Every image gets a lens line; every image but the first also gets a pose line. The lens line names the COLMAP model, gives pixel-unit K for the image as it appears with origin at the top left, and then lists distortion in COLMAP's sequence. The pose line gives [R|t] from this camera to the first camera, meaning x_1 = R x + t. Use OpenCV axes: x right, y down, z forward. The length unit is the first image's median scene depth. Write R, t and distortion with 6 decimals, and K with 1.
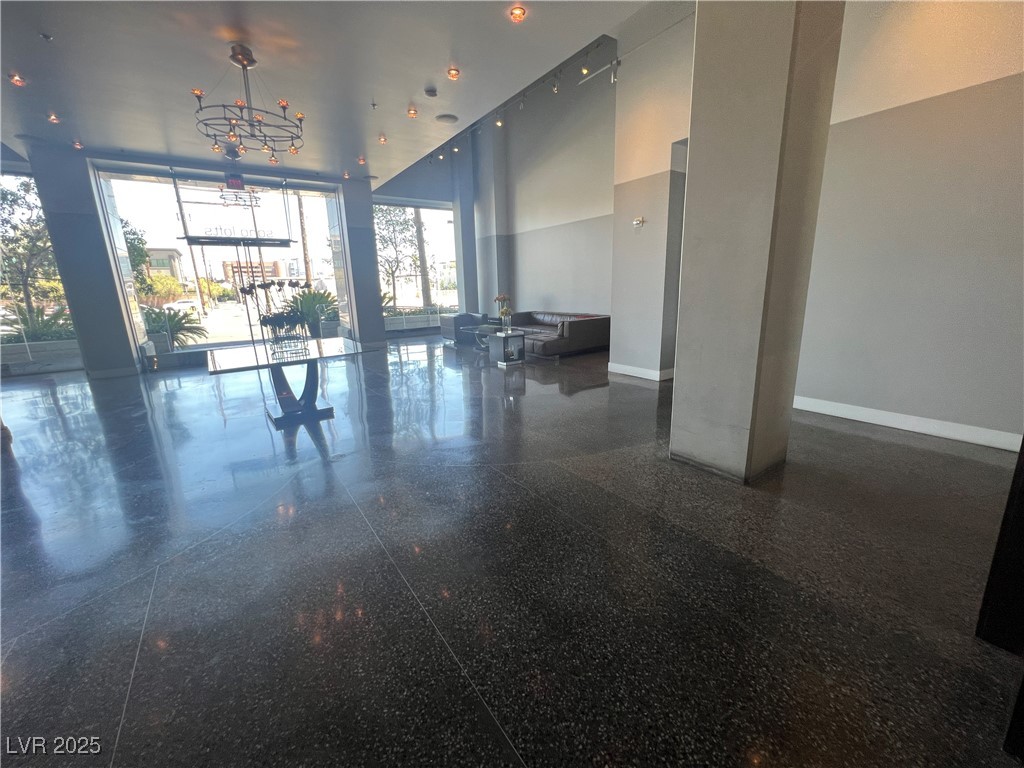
lens RADIAL K [[411.1, 0, 509.1], [0, 411.1, 383.2], [0, 0, 1]] dist [-0.002328, 0.001623]
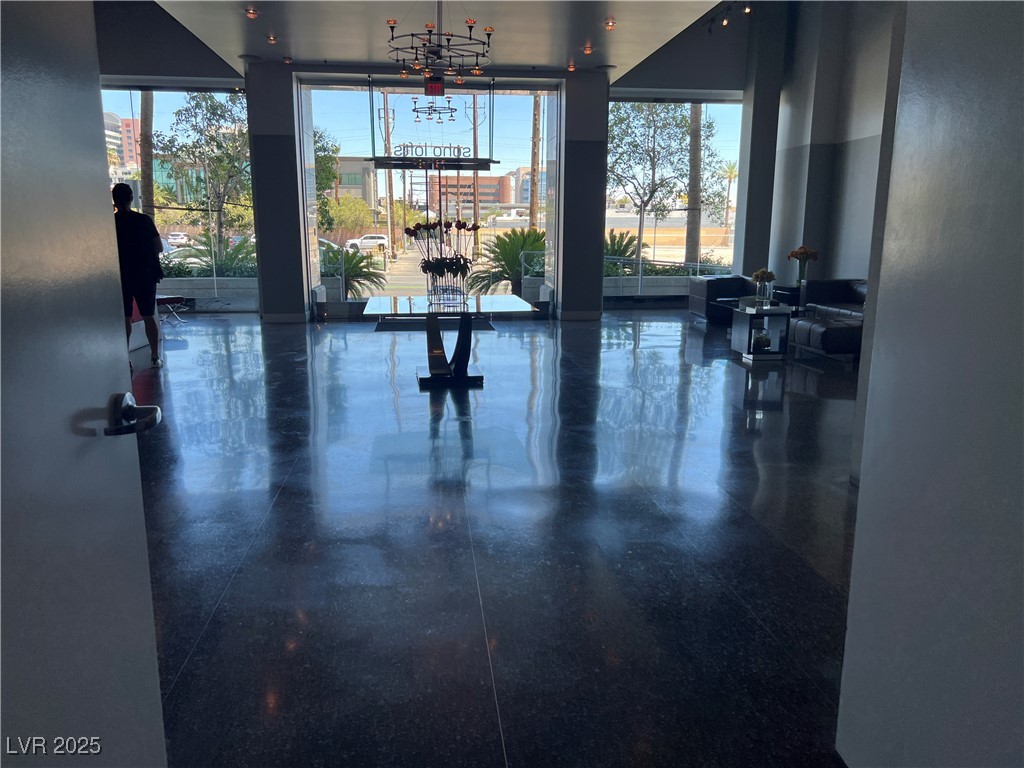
lens RADIAL K [[775.3, 0, 512.0], [0, 775.3, 387.3], [0, 0, 1]] dist [0.052143, -0.005514]
pose [[0.882887, 0.125666, -0.452457, 0.163518], [-0.136683, 0.990579, 0.008412, 0.030076], [0.449252, 0.054416, 0.891746, -0.177118]]
